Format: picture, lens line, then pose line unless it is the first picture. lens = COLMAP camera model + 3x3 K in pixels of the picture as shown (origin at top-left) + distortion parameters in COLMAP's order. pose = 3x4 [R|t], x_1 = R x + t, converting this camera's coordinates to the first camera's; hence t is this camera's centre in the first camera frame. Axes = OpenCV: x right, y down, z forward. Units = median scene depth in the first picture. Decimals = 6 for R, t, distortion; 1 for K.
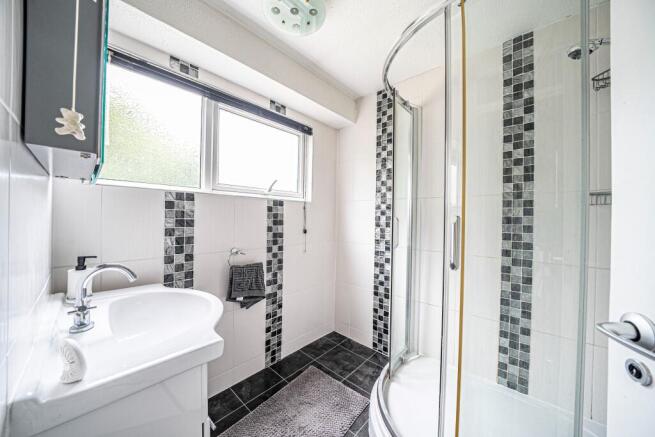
lens RADIAL K [[228.2, 0, 324.8], [0, 228.2, 218.8], [0, 0, 1]] dist [-0.019511, 0.000083]
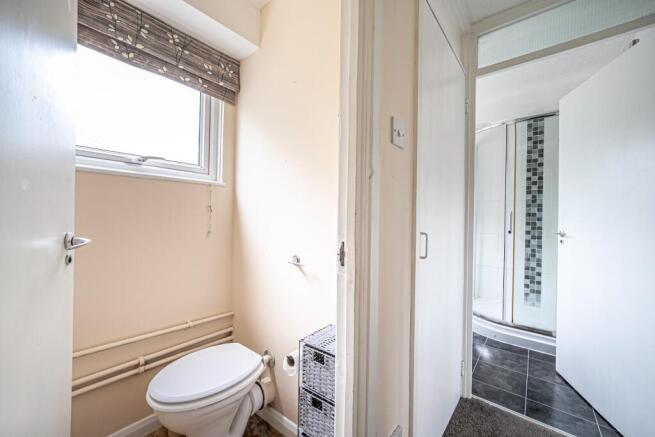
lens RADIAL K [[264.8, 0, 329.0], [0, 264.8, 217.5], [0, 0, 1]] dist [0.003223, 0.000112]
pose [[0.997856, 0.004875, 0.065270, -0.975655], [-0.004727, 0.999986, -0.002429, 0.043452], [-0.065281, 0.002115, 0.997865, -1.075302]]
